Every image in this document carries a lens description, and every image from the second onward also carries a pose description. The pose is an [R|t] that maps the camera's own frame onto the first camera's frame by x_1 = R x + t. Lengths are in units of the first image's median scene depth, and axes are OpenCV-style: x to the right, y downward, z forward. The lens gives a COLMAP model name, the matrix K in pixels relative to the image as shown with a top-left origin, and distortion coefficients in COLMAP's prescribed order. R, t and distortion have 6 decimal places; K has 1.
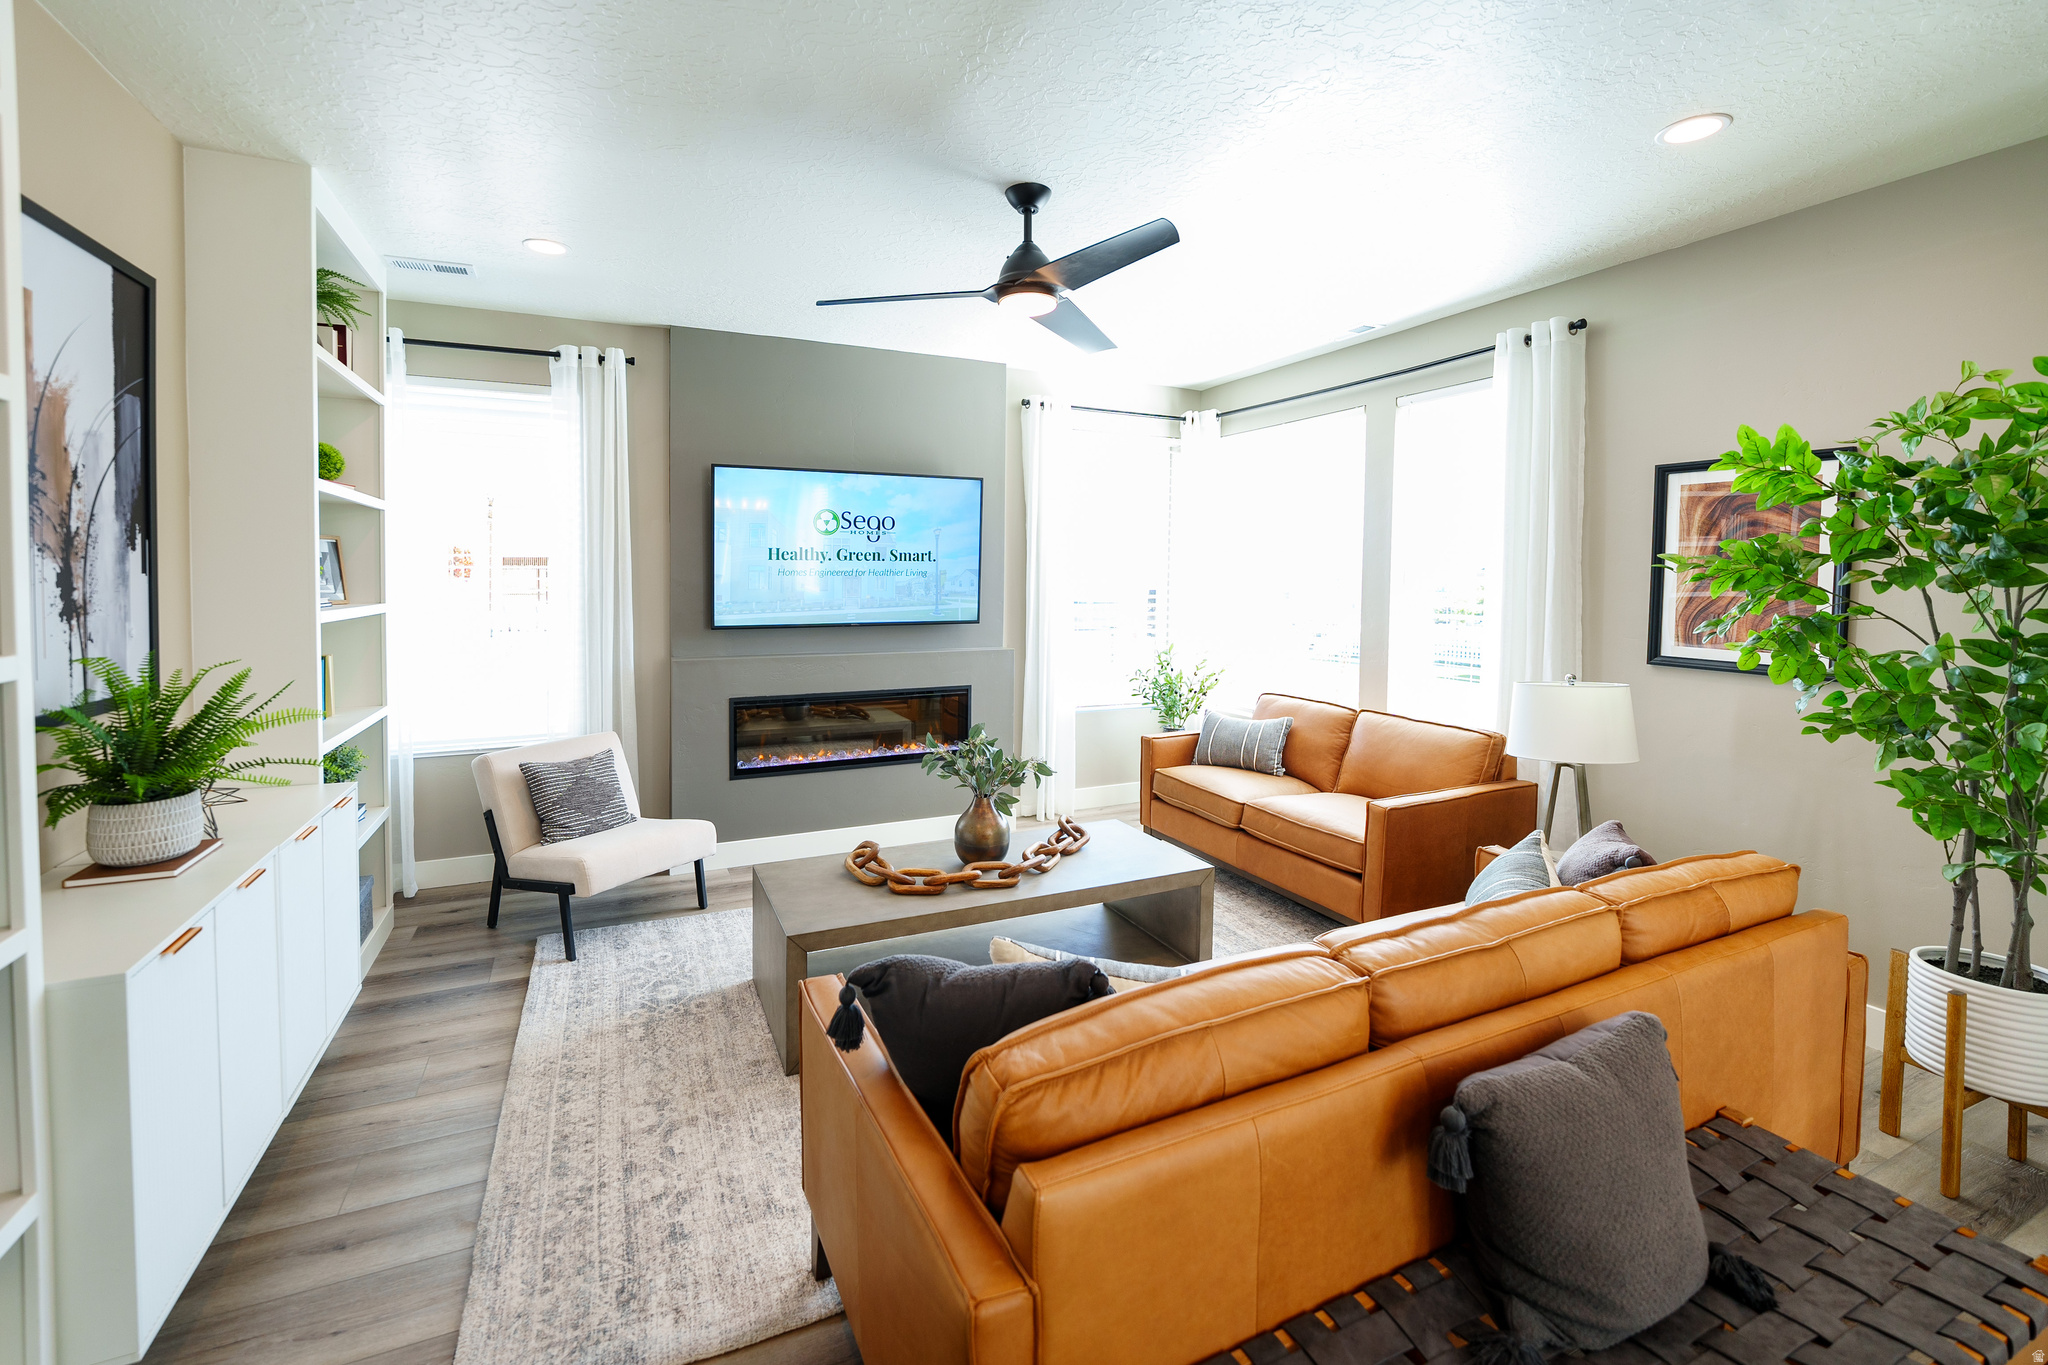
lens RADIAL K [[840.9, 0, 1015.8], [0, 840.9, 603.8], [0, 0, 1]] dist [-0.010939, 0.000048]
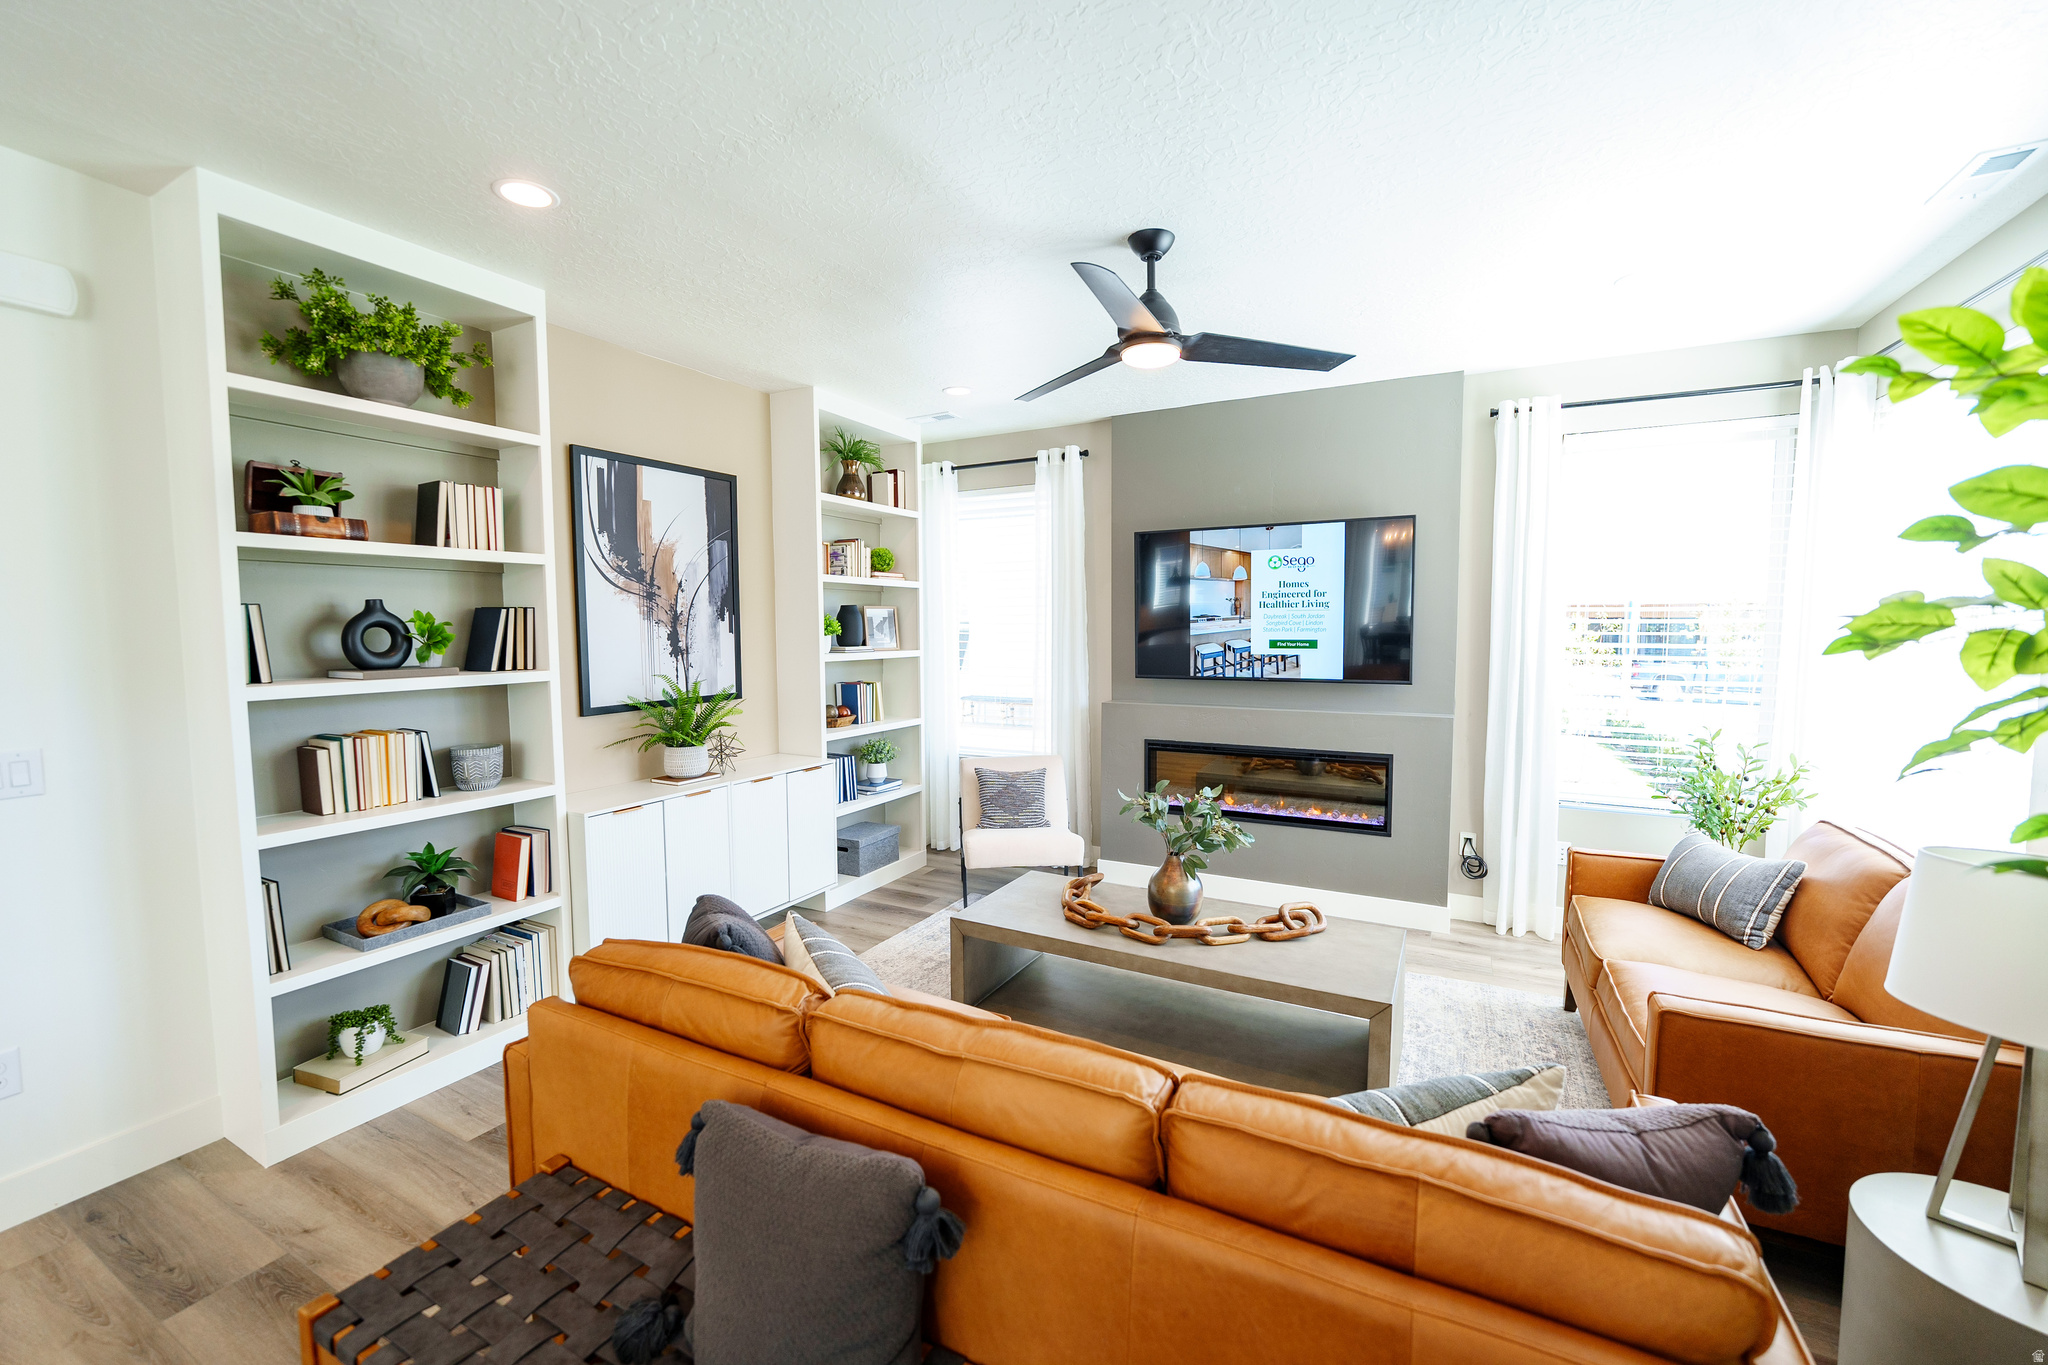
lens RADIAL K [[846.2, 0, 1024.0], [0, 846.2, 682.5], [0, 0, 1]] dist [-0.008264, 0.000109]
pose [[0.606574, 0.047677, -0.793596, 0.638505], [-0.019740, 0.998796, 0.044917, -0.016297], [0.794782, -0.011580, 0.606784, 0.250127]]
